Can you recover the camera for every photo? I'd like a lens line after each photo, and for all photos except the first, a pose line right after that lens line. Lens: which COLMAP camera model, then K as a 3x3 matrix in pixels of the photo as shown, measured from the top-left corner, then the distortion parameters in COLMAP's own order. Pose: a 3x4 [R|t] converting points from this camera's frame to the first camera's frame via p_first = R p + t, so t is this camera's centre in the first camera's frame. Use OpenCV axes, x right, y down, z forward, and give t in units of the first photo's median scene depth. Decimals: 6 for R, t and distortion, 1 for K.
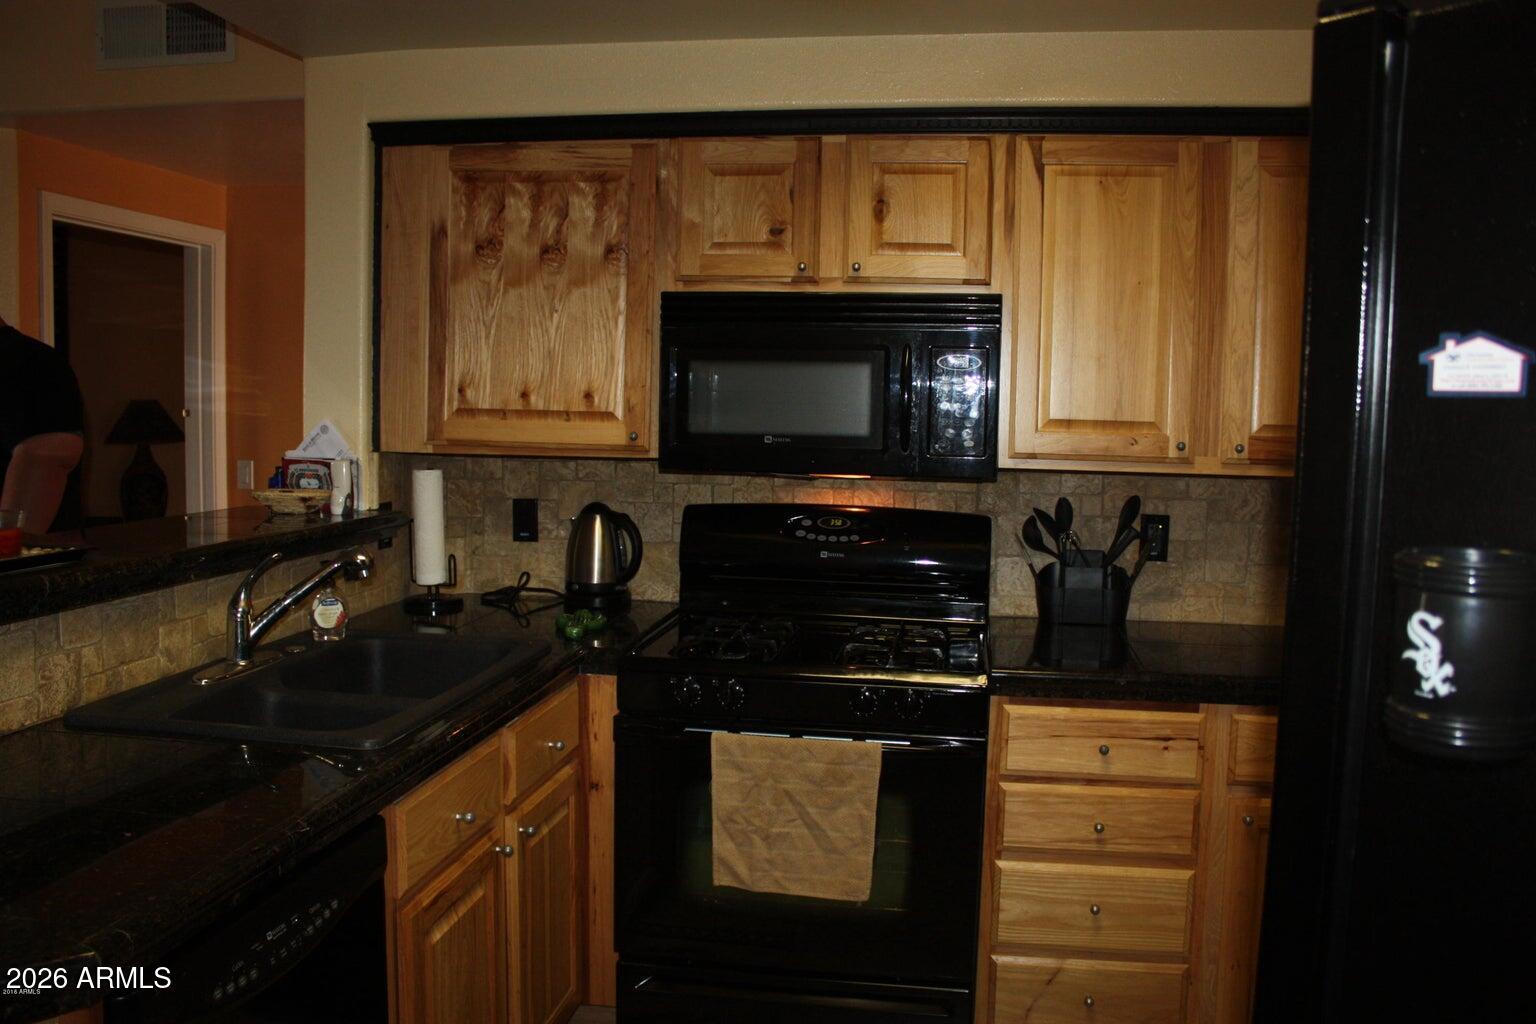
lens RADIAL K [[1266.2, 0, 768.0], [0, 1266.2, 512.0], [0, 0, 1]] dist [-0.165267, 0.138468]
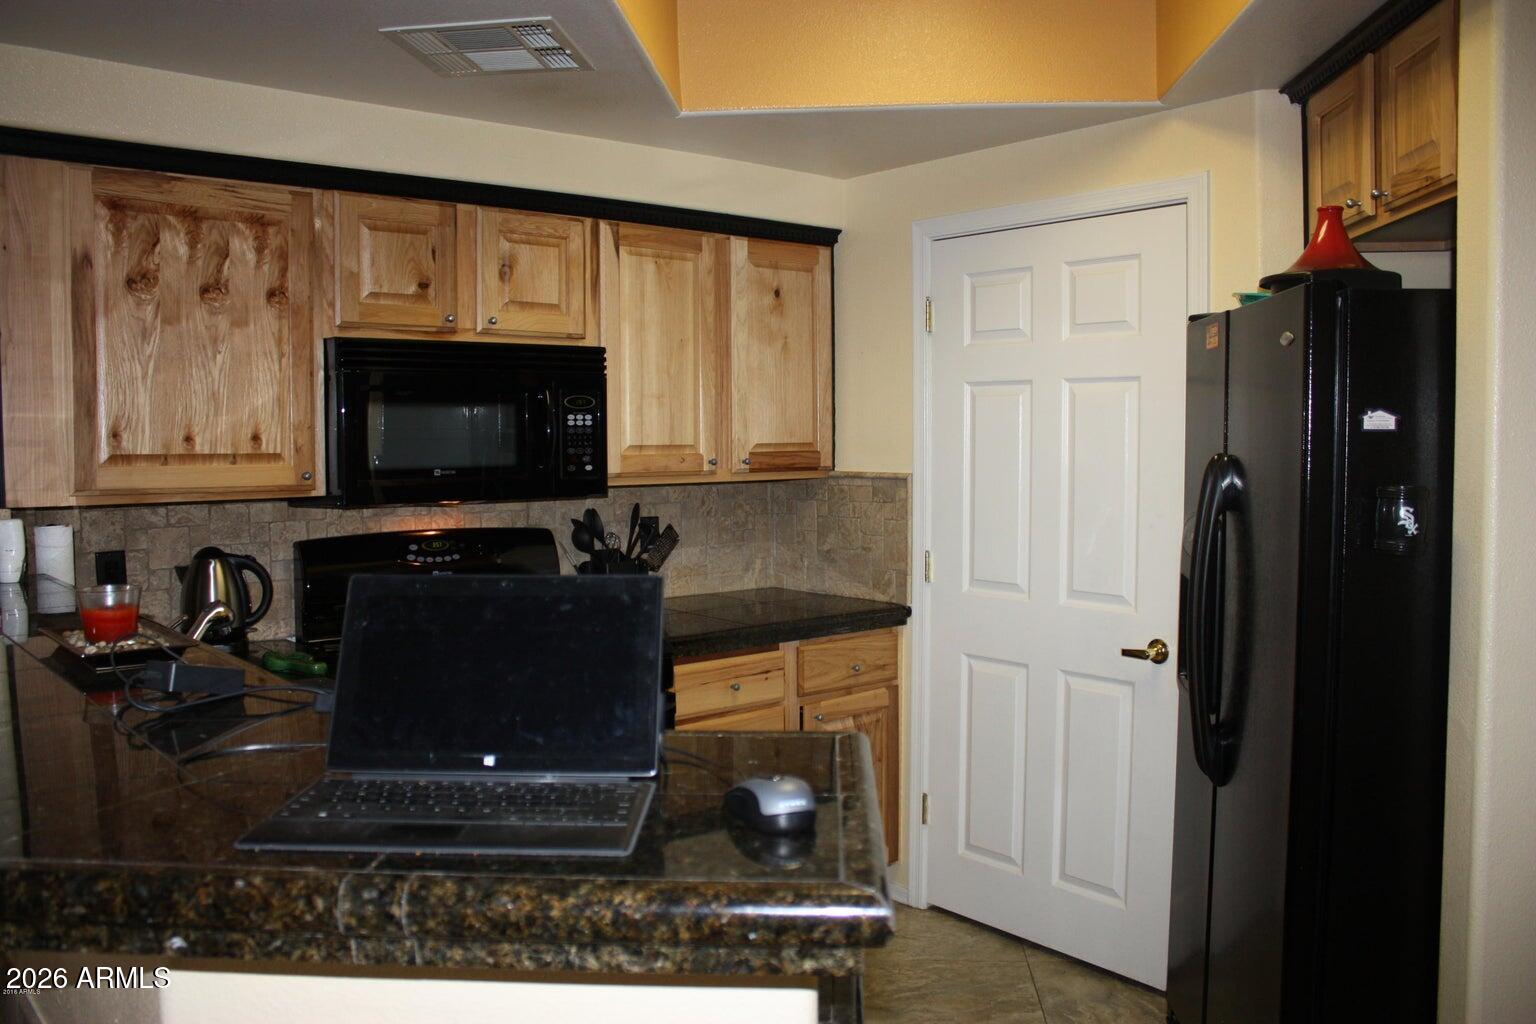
lens RADIAL K [[1266.2, 0, 768.0], [0, 1266.2, 512.0], [0, 0, 1]] dist [-0.165267, 0.138468]
pose [[0.650192, -0.069024, 0.756628, -0.627511], [0.081633, 0.996446, 0.020752, -0.020937], [-0.755371, 0.048273, 0.653517, 0.056954]]
